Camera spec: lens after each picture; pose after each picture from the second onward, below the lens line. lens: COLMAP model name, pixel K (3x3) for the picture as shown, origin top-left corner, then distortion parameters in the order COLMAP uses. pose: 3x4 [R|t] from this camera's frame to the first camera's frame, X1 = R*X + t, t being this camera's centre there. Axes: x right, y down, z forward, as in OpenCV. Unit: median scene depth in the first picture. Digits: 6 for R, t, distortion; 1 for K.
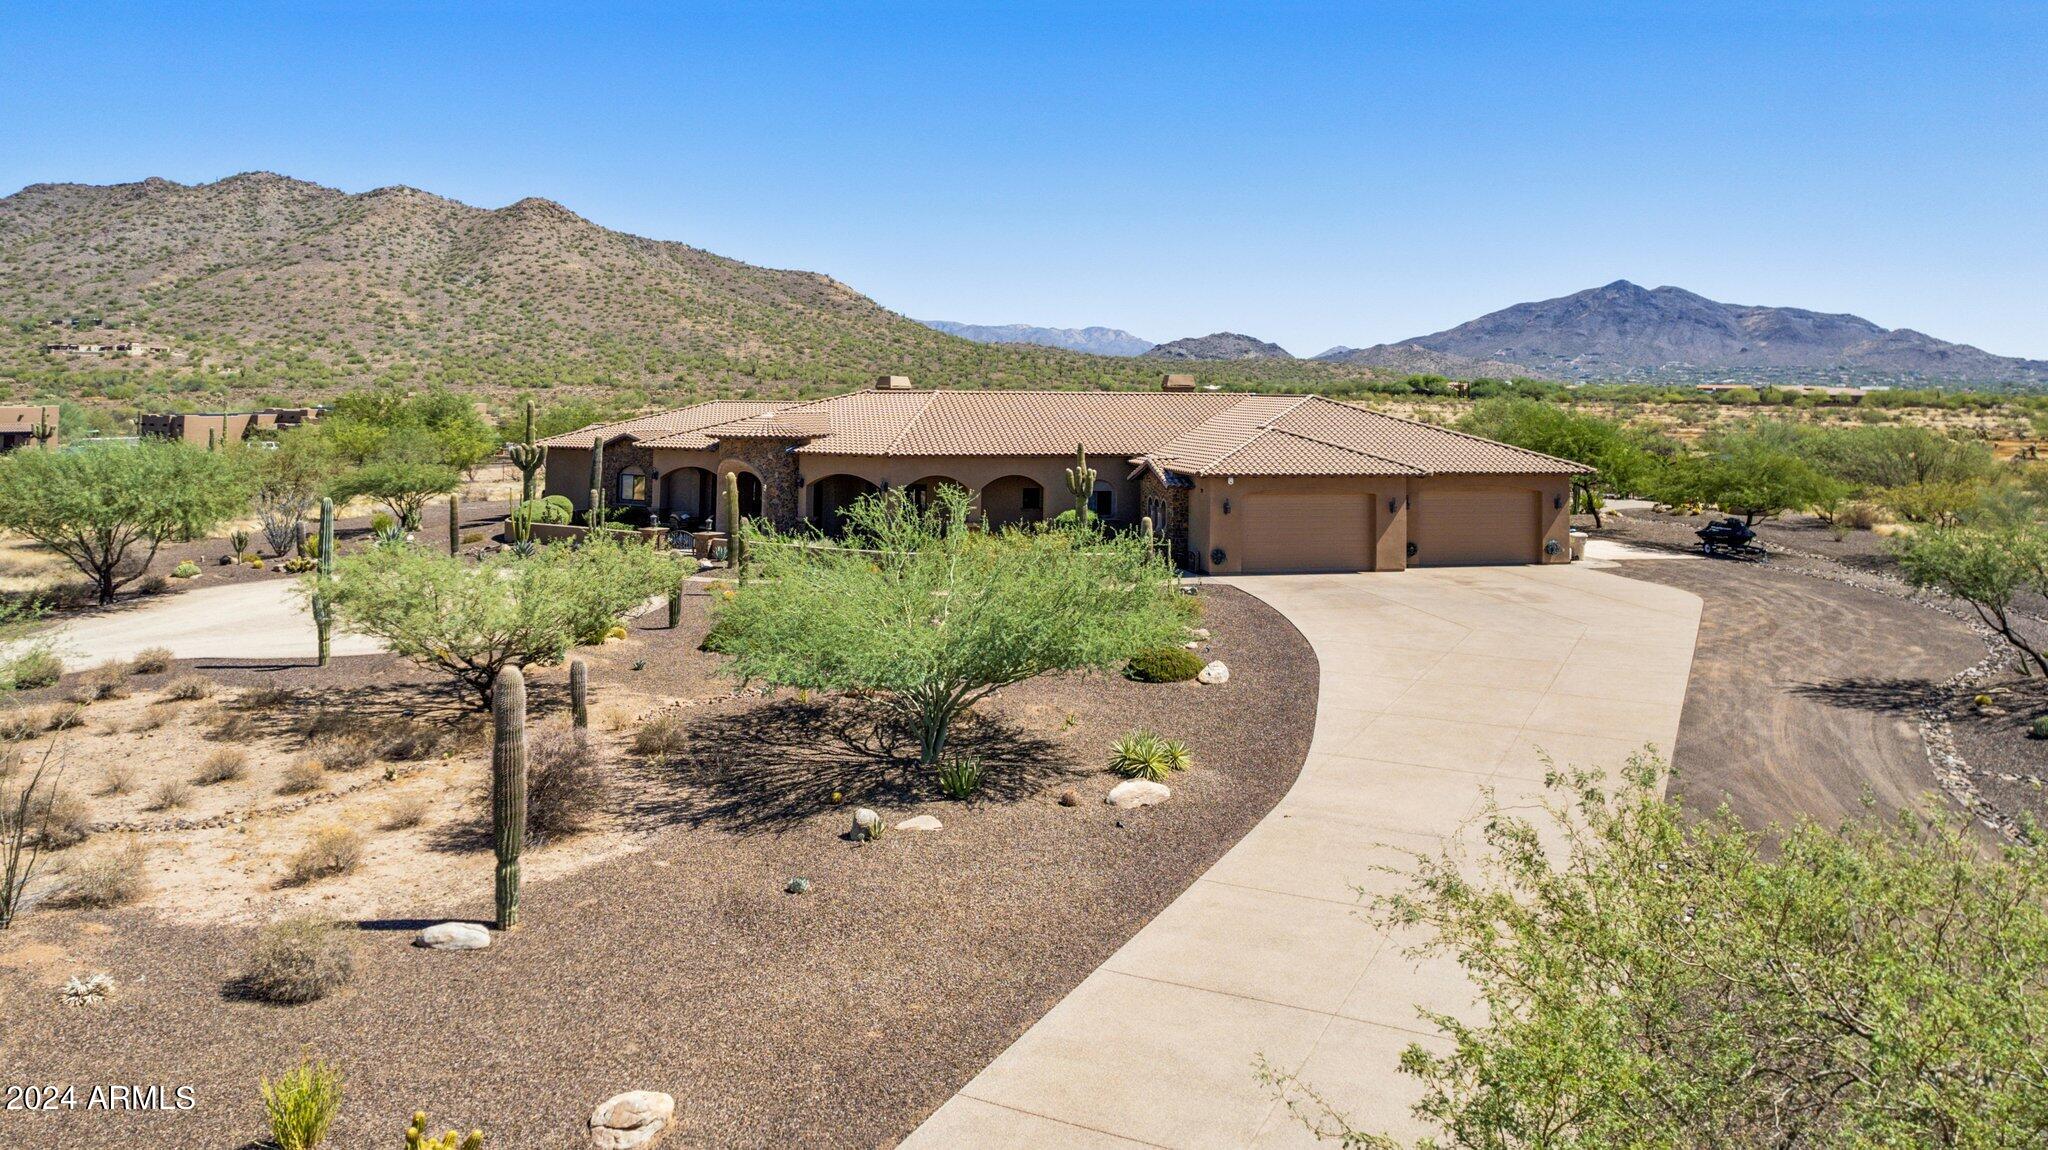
lens RADIAL K [[1215.2, 0, 1036.5], [0, 1215.2, 565.1], [0, 0, 1]] dist [-0.011038, 0.014487]
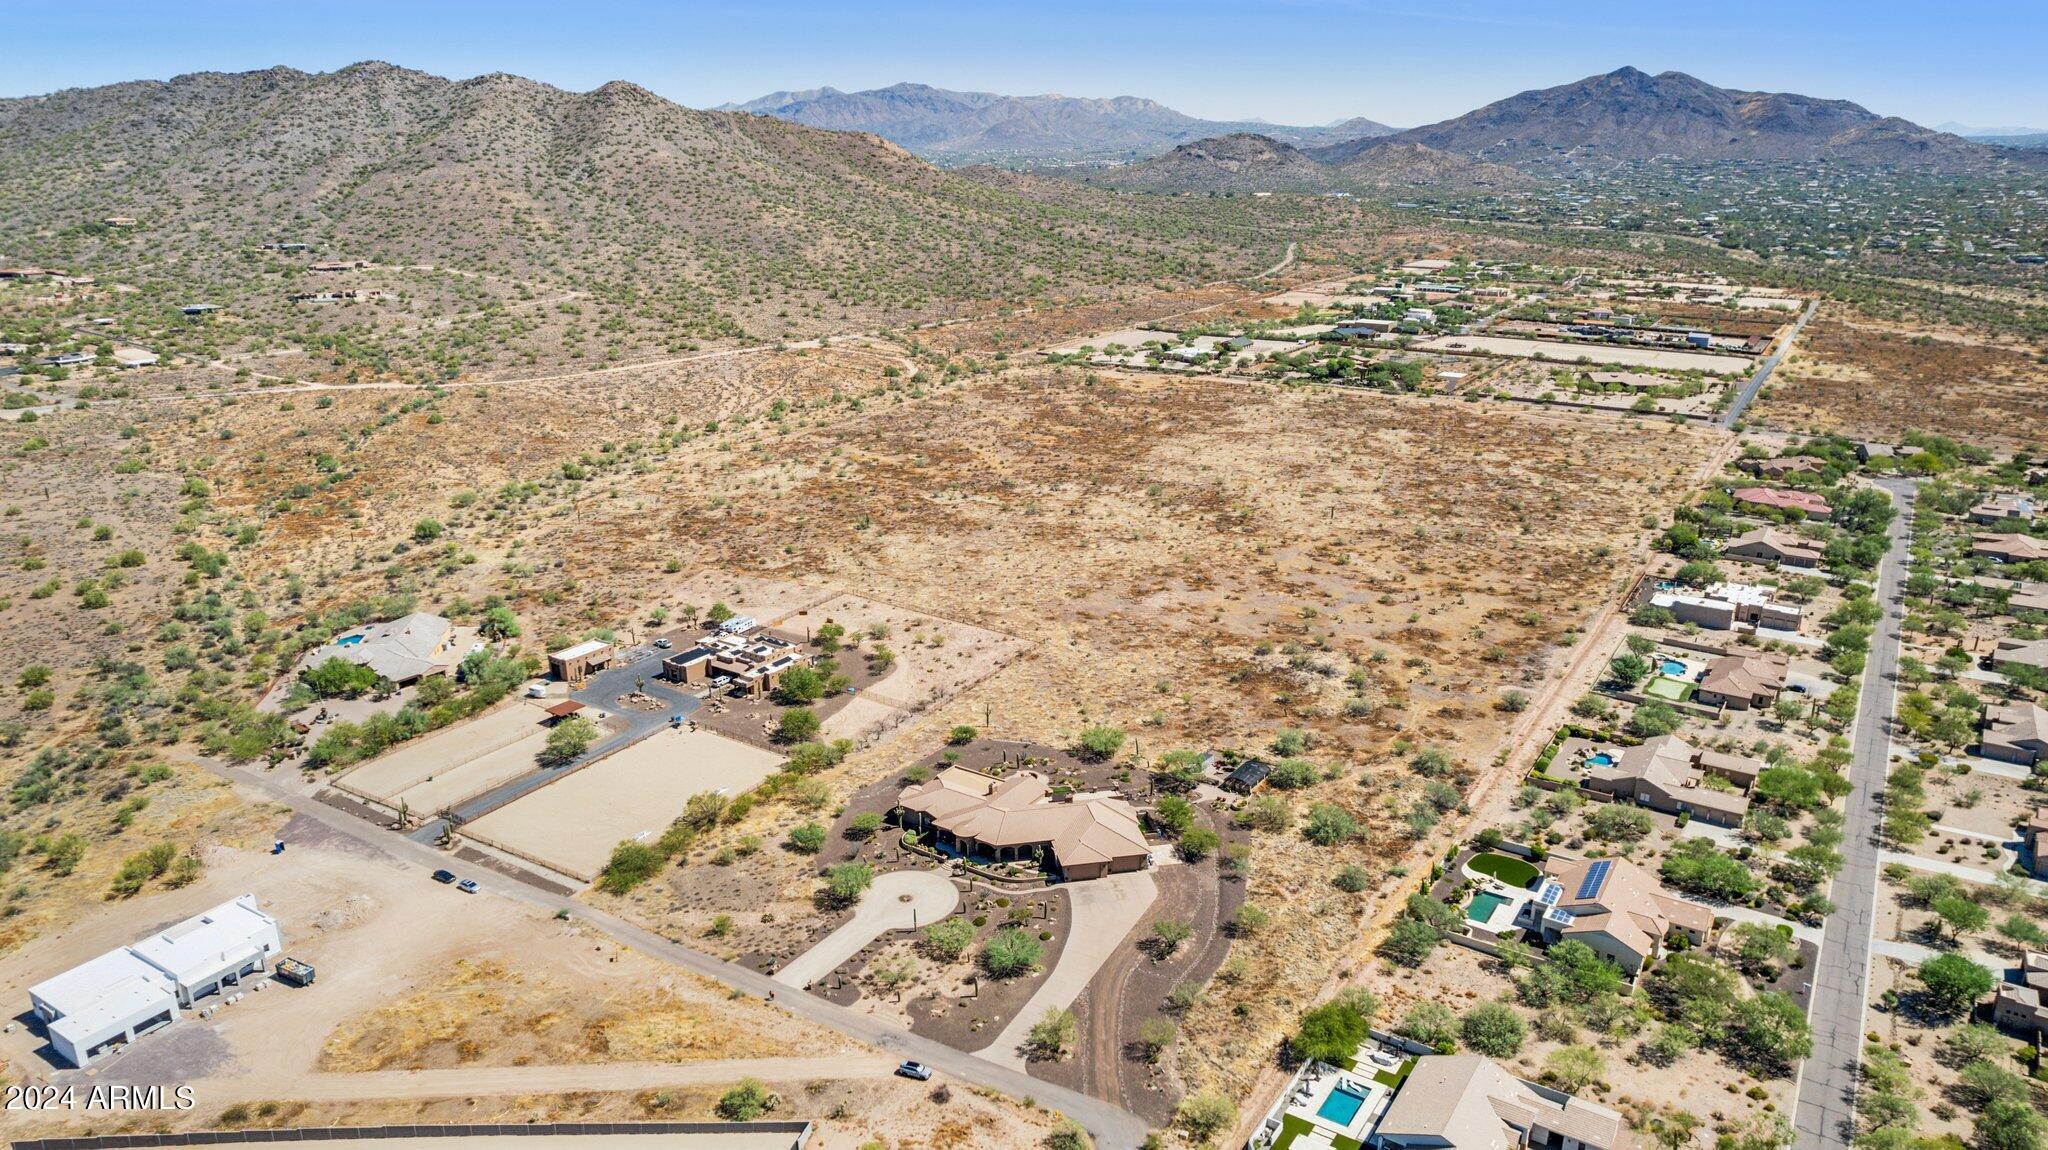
lens RADIAL K [[1383.0, 0, 1028.6], [0, 1383.0, 579.8], [0, 0, 1]] dist [0.037415, 0.001069]
pose [[0.998559, -0.013585, -0.051924, 0.031186], [0.030285, 0.941323, 0.336146, -0.290050], [0.044310, -0.337234, 0.940378, -0.363026]]
